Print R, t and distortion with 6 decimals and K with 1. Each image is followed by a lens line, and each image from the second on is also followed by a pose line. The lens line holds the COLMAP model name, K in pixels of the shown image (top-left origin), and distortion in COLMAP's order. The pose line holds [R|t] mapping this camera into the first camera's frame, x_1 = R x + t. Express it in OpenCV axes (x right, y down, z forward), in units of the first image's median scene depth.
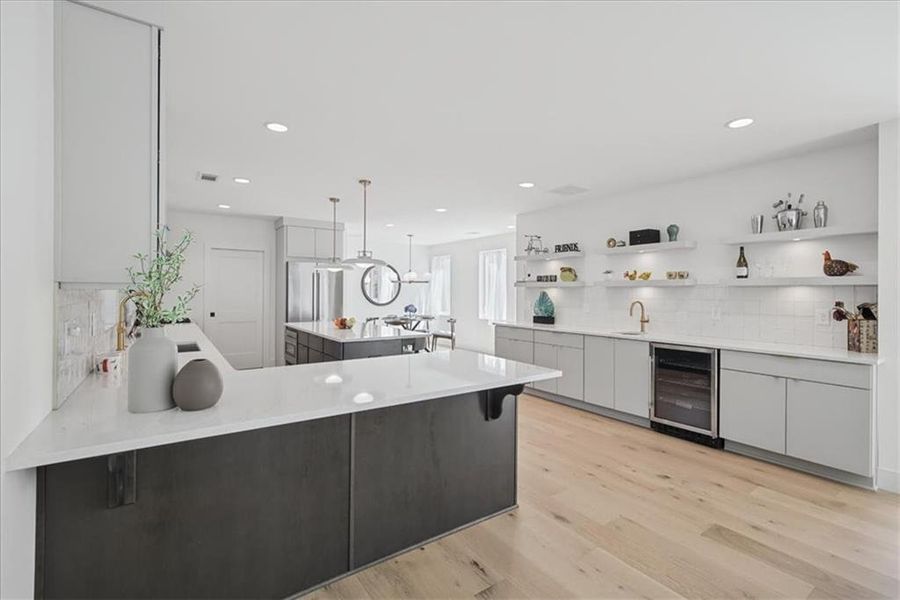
lens RADIAL K [[408.6, 0, 450.3], [0, 408.6, 295.1], [0, 0, 1]] dist [-0.001254, 0.000515]
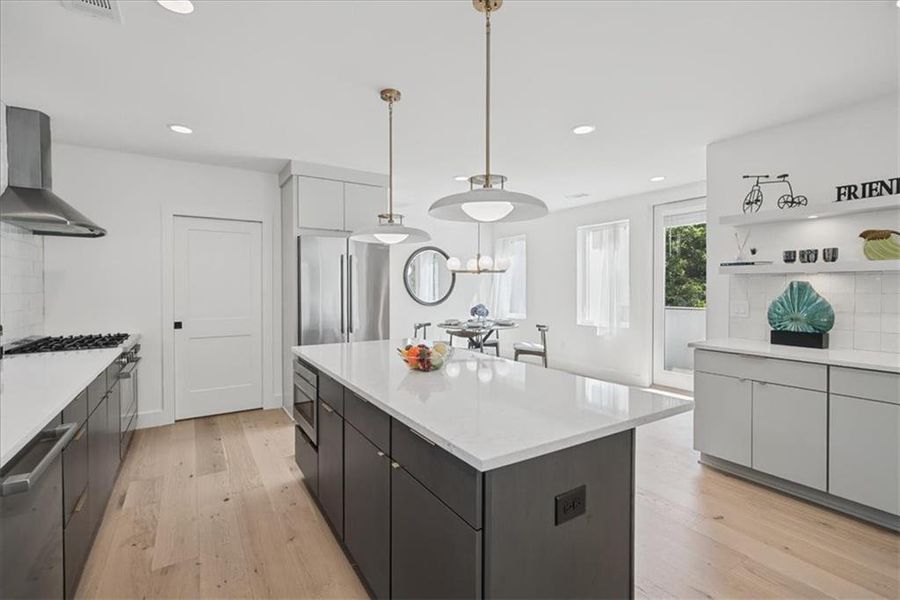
lens RADIAL K [[408.6, 0, 446.0], [0, 408.6, 291.5], [0, 0, 1]] dist [-0.001254, 0.000515]
pose [[0.998784, -0.005934, -0.048951, -0.176009], [0.006033, 0.999980, 0.001875, -0.001005], [0.048939, -0.002168, 0.998799, 0.466845]]
